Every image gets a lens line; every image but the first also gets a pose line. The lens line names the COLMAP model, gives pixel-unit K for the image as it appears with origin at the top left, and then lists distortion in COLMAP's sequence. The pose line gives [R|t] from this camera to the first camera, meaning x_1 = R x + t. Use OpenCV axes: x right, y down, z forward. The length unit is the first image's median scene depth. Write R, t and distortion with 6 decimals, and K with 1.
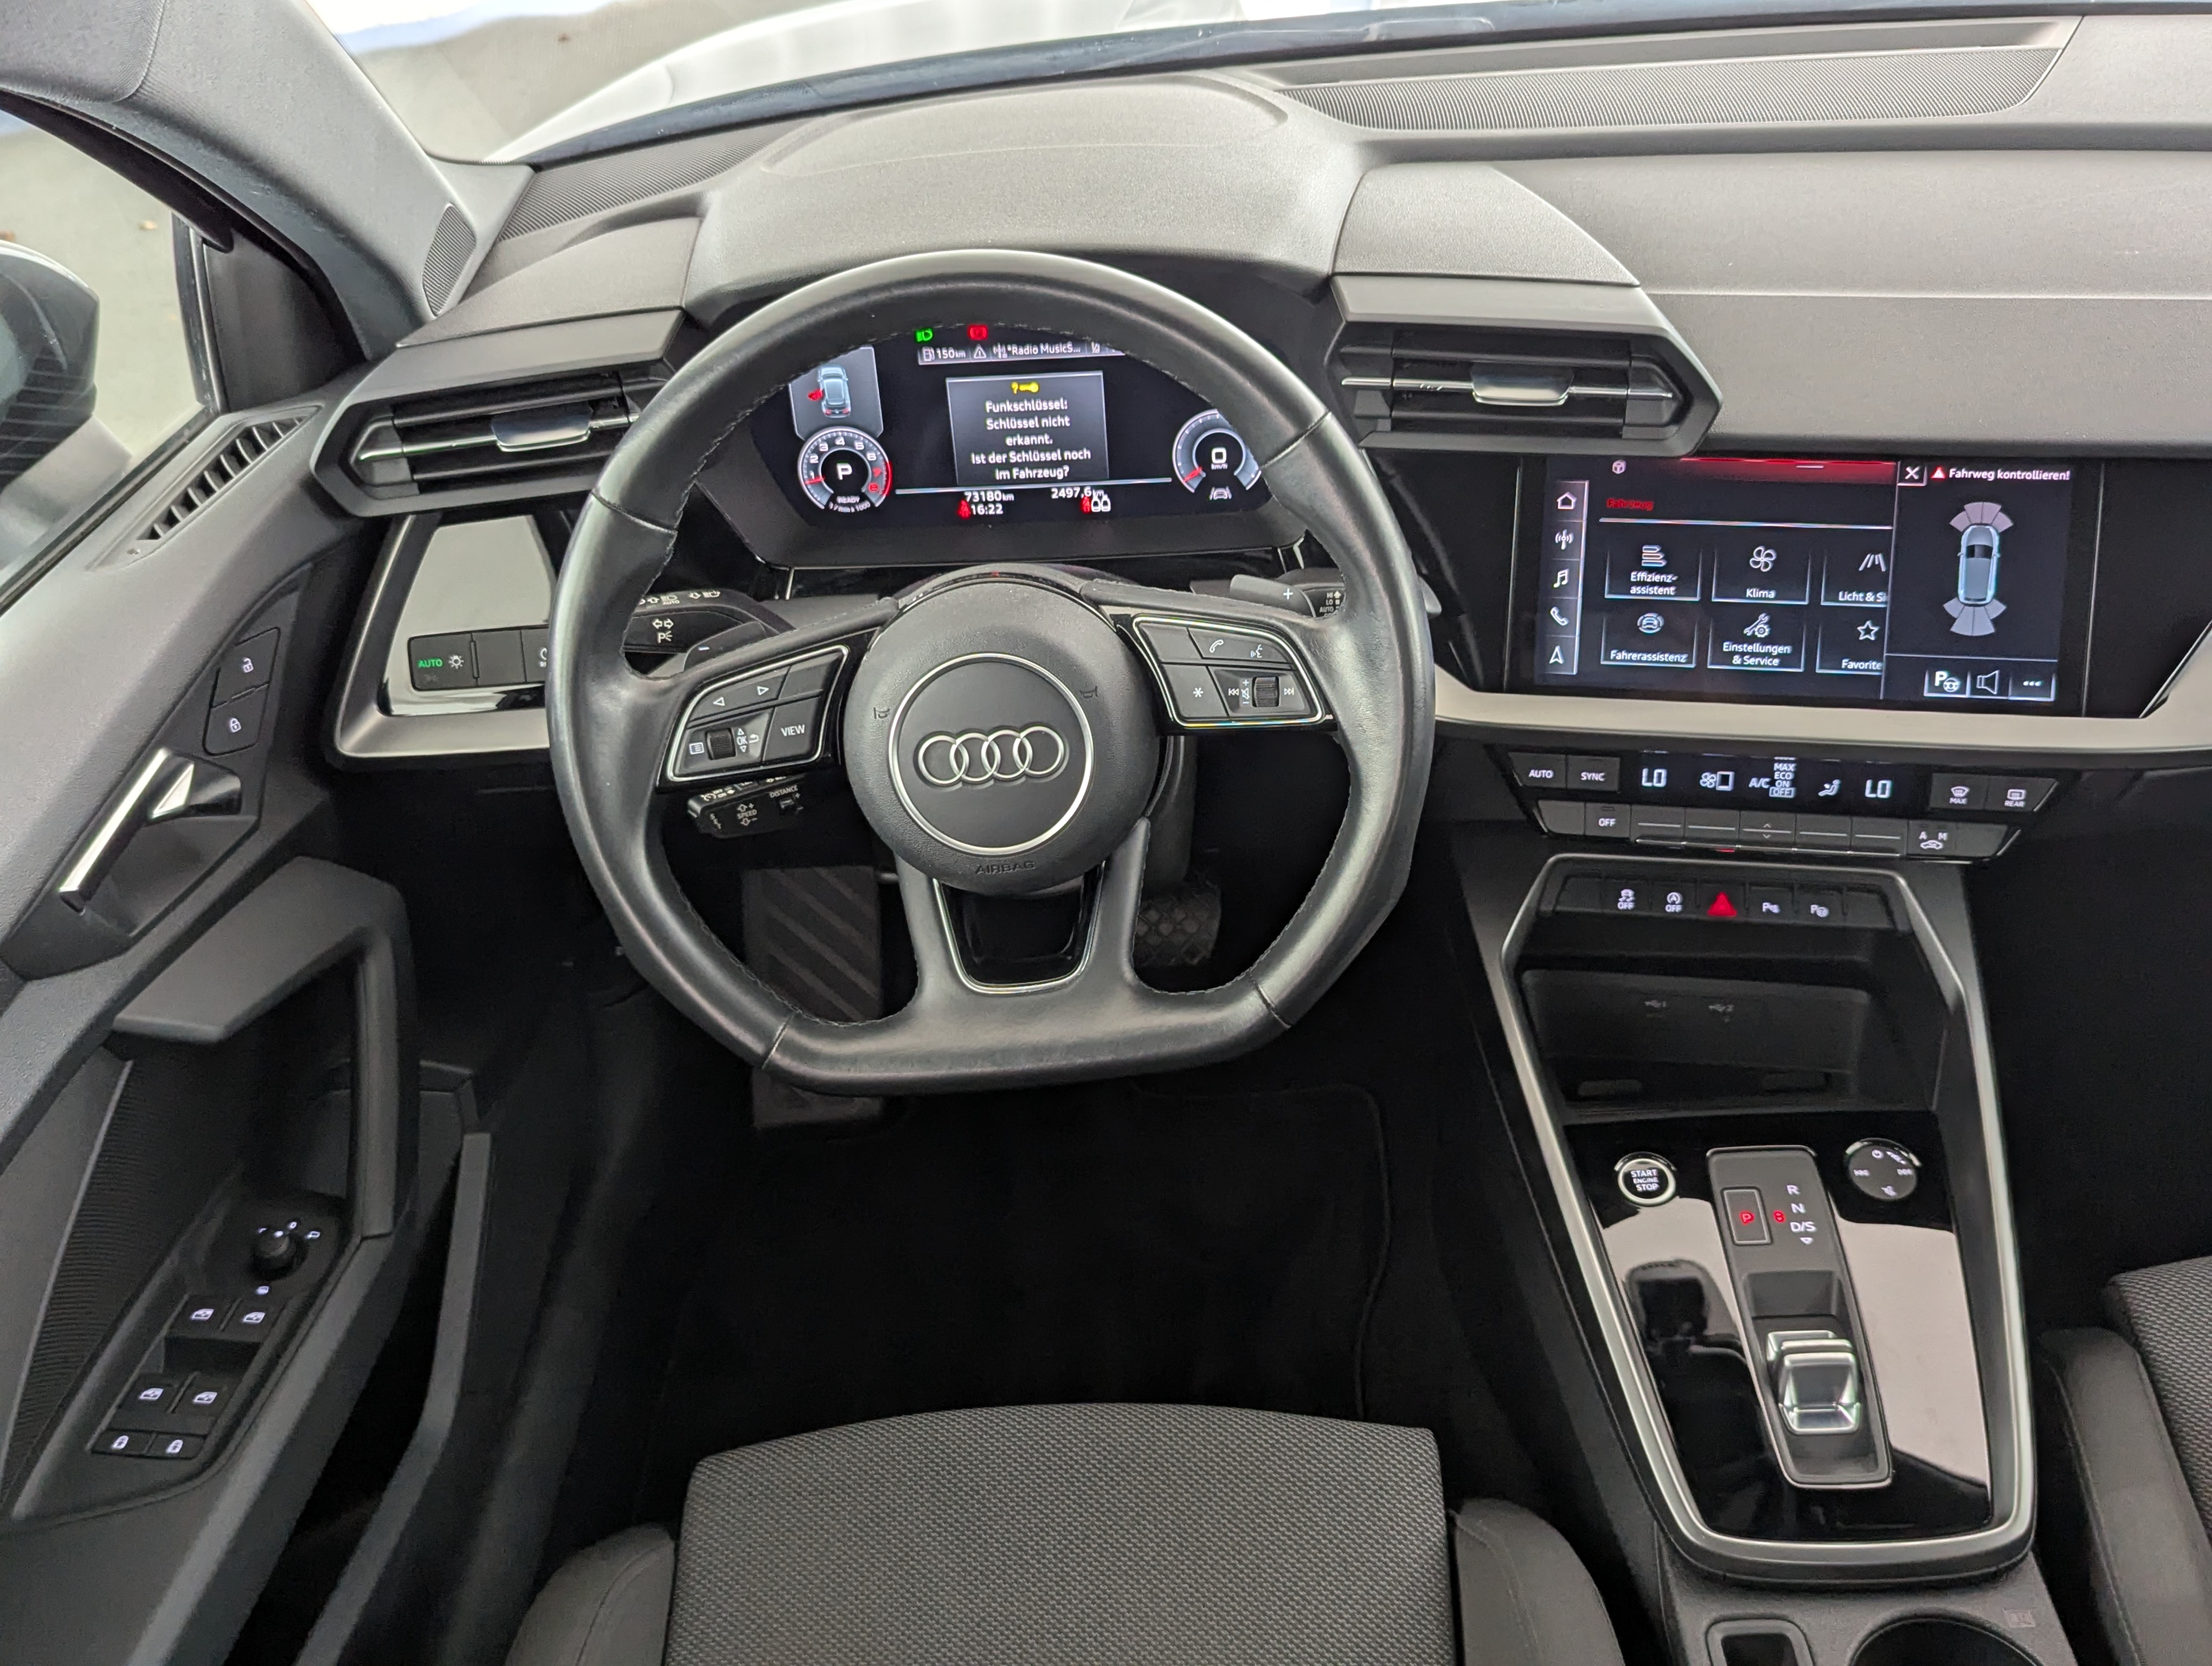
lens RADIAL K [[2062.2, 0, 1110.0], [0, 2062.2, 825.8], [0, 0, 1]] dist [0.008437, 0.009010]
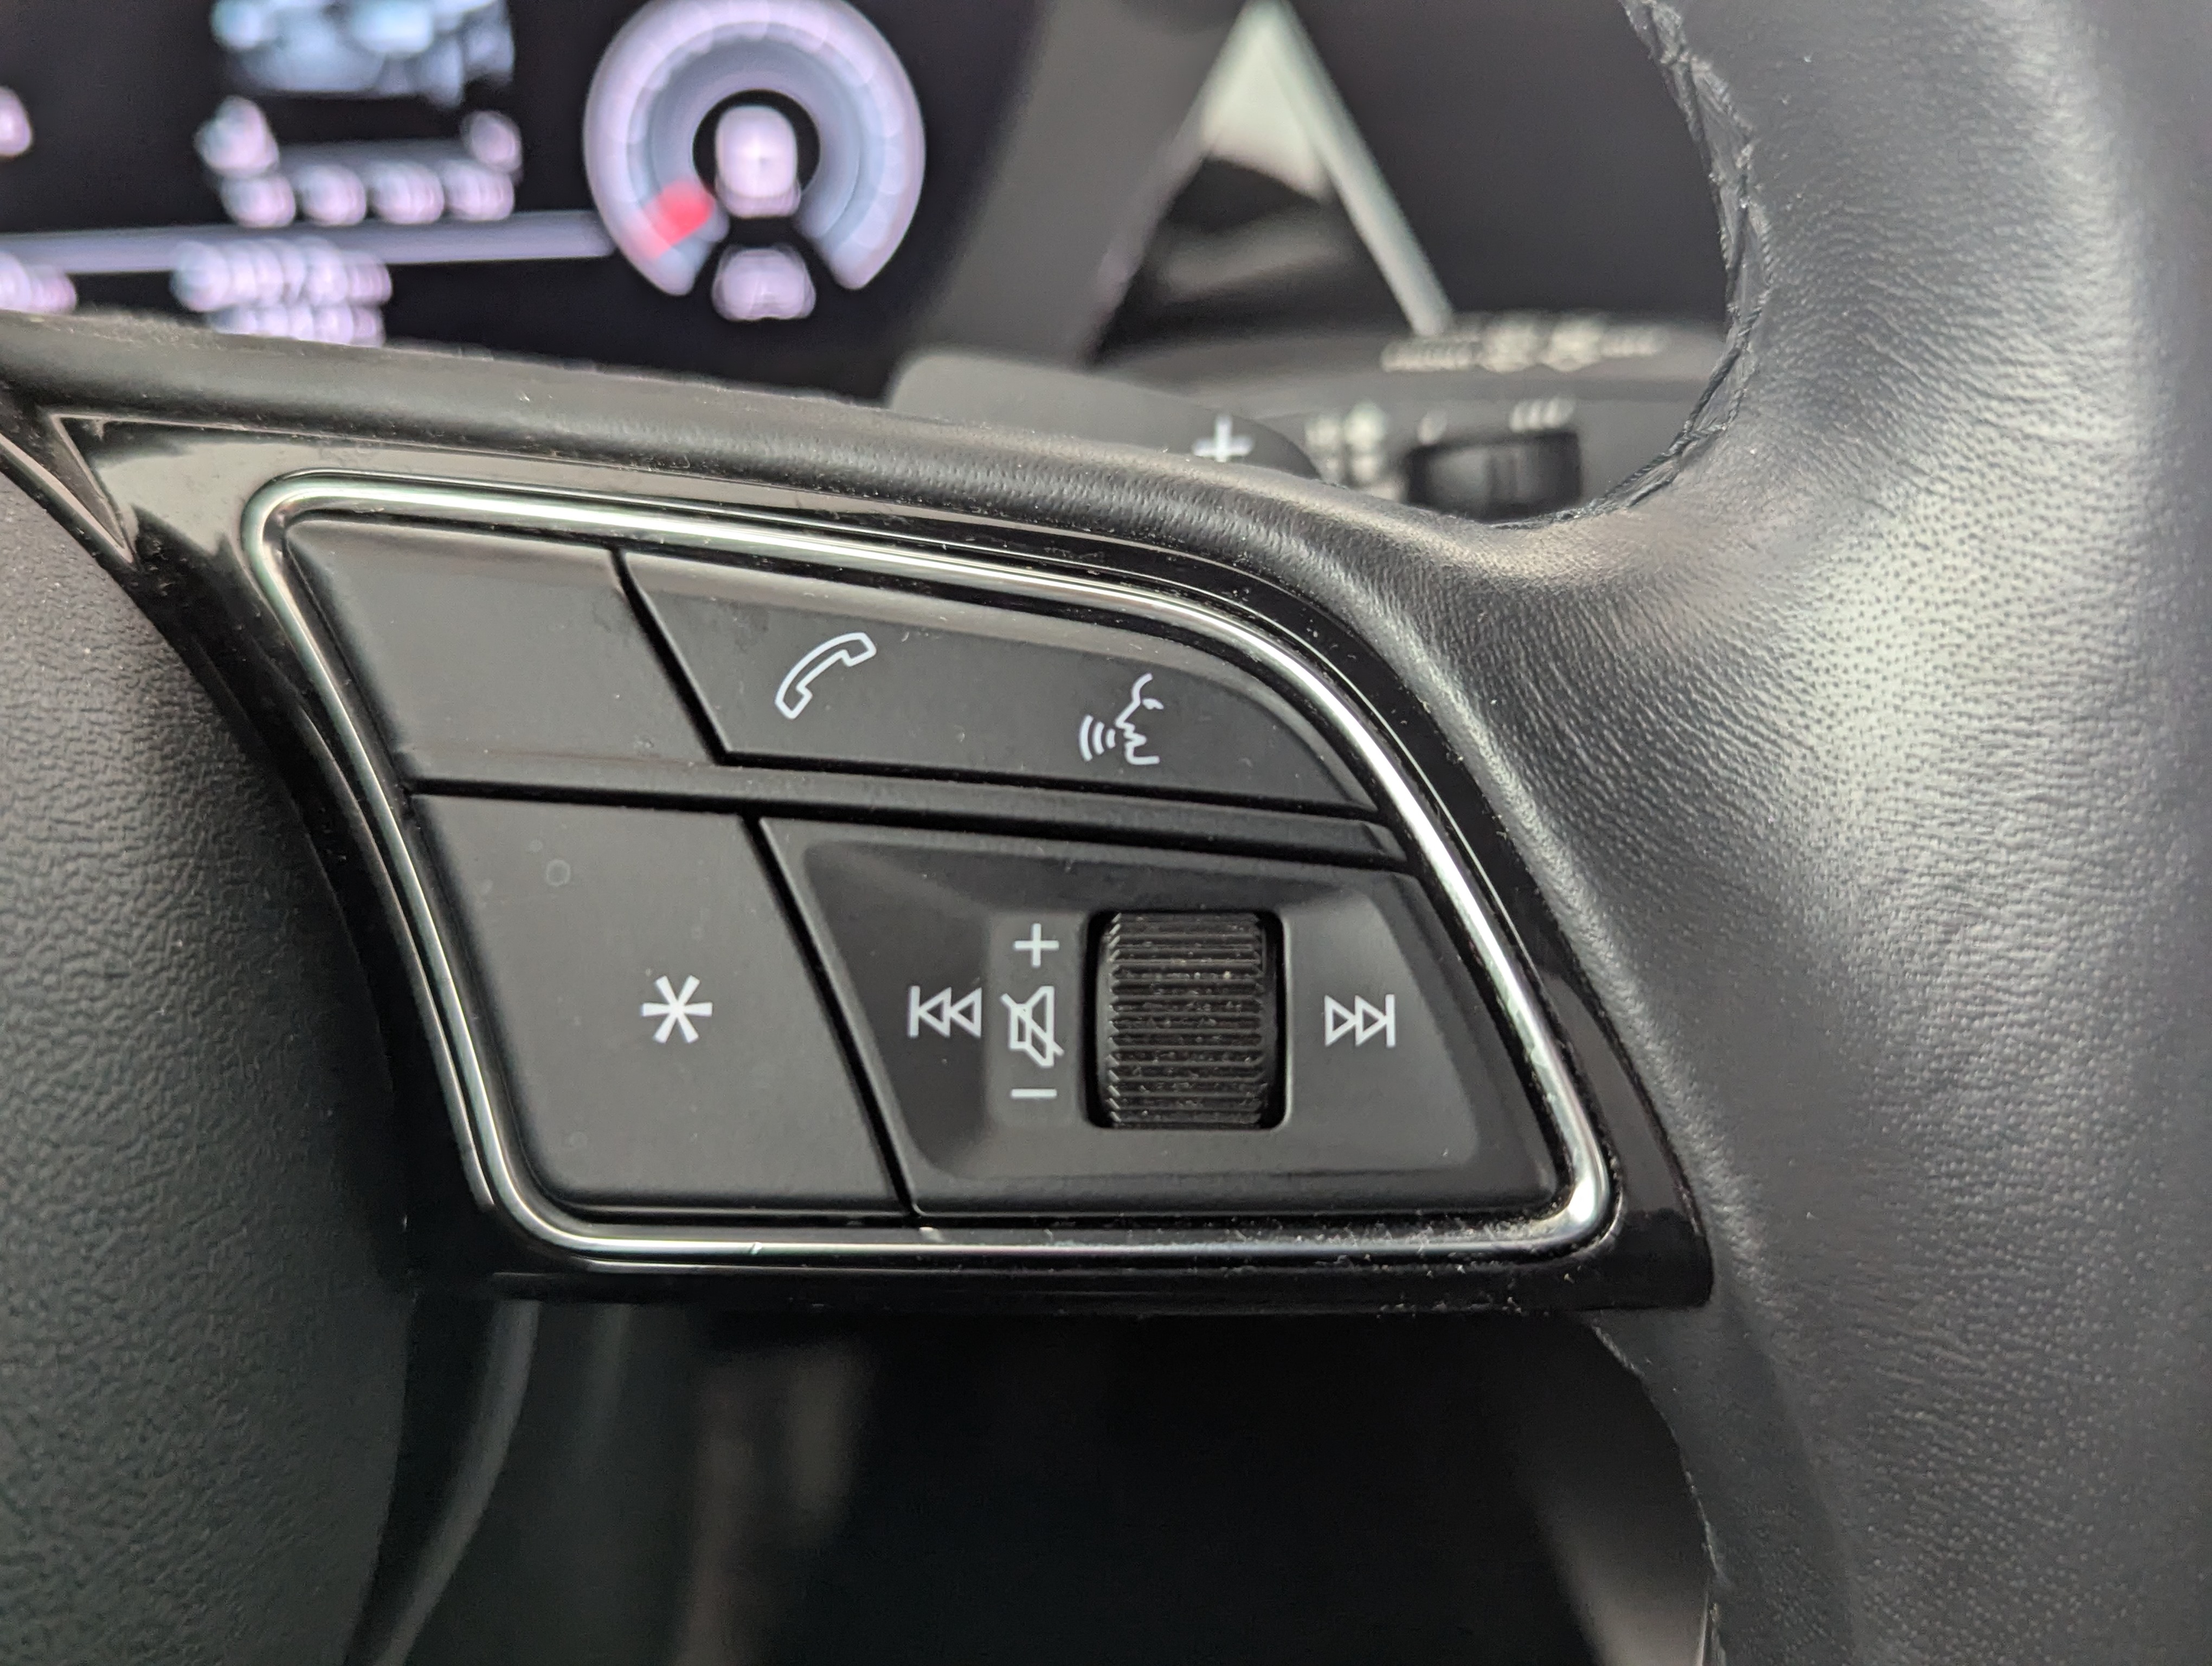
lens RADIAL K [[2054.5, 0, 1112.9], [0, 2054.5, 827.1], [0, 0, 1]] dist [0.080939, -0.122999]
pose [[0.970283, 0.033433, 0.239653, 0.033529], [-0.004252, 0.992611, -0.121262, -0.053564], [-0.241936, 0.116639, 0.963256, 0.765856]]
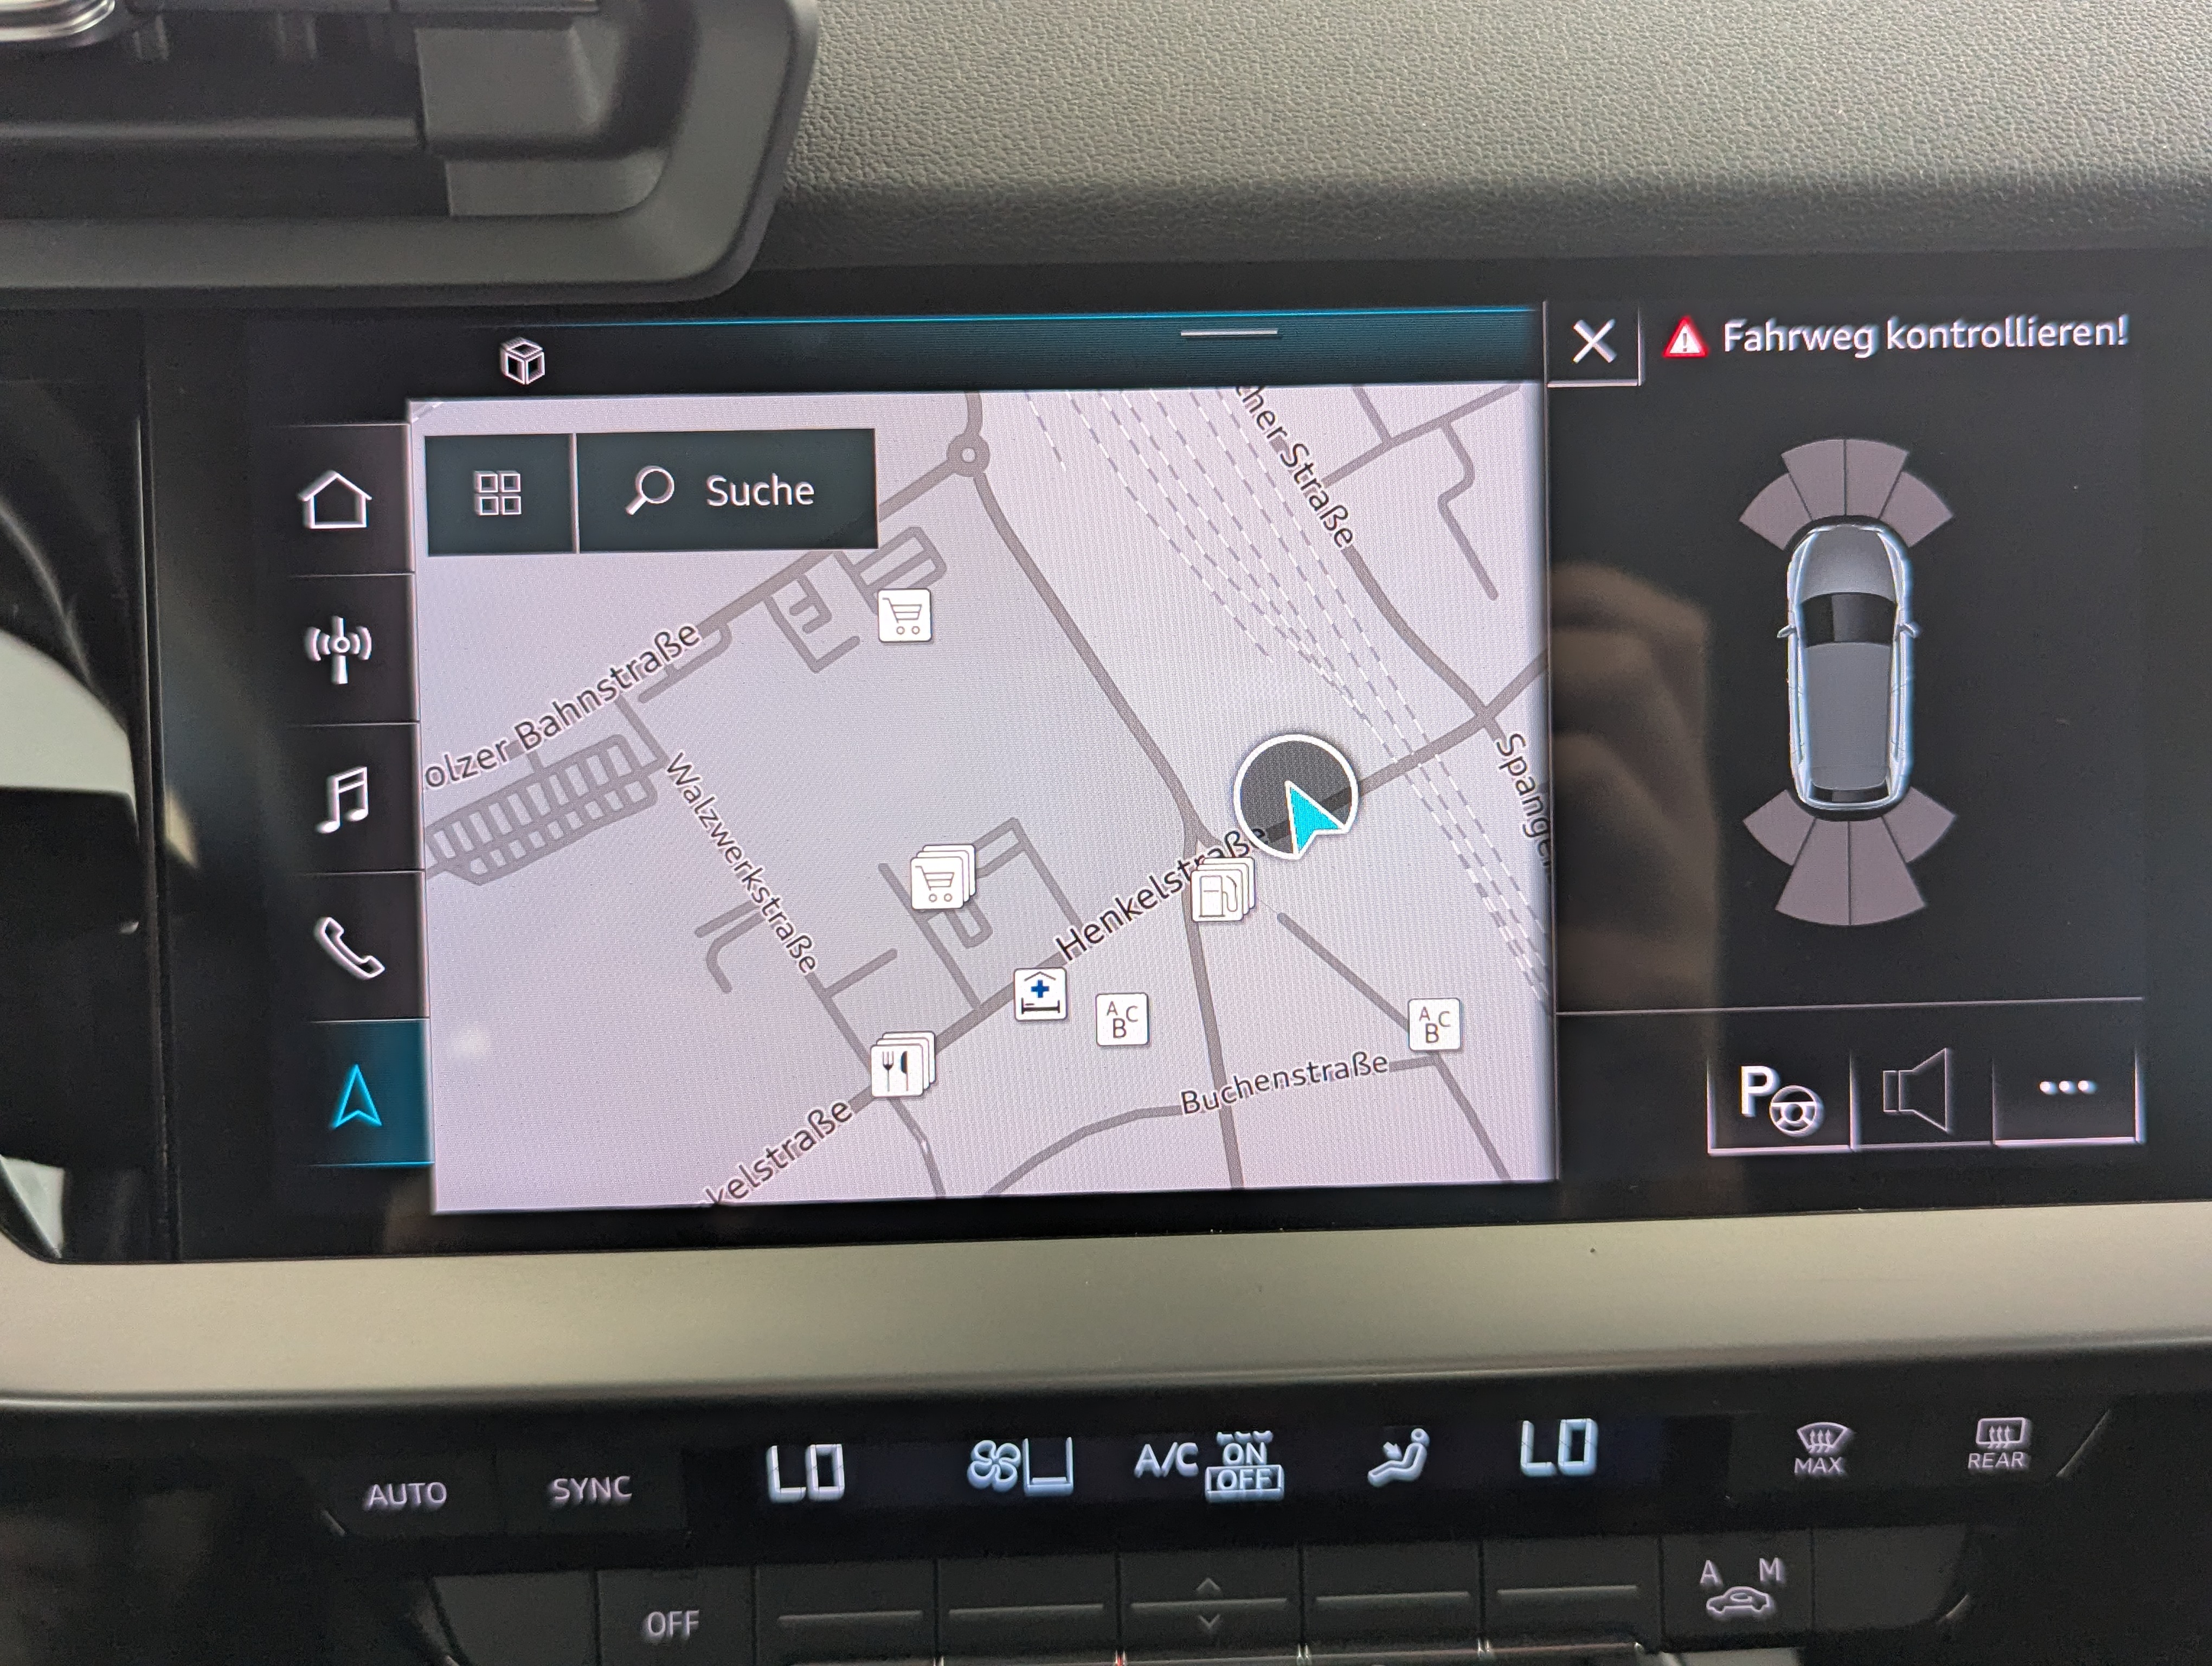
lens RADIAL K [[2062.2, 0, 1110.0], [0, 2062.2, 825.8], [0, 0, 1]] dist [0.008437, 0.009010]
pose [[0.974885, -0.067312, 0.212294, 0.261471], [0.079994, 0.995453, -0.051716, -0.097522], [-0.207848, 0.067399, 0.975836, 0.742927]]
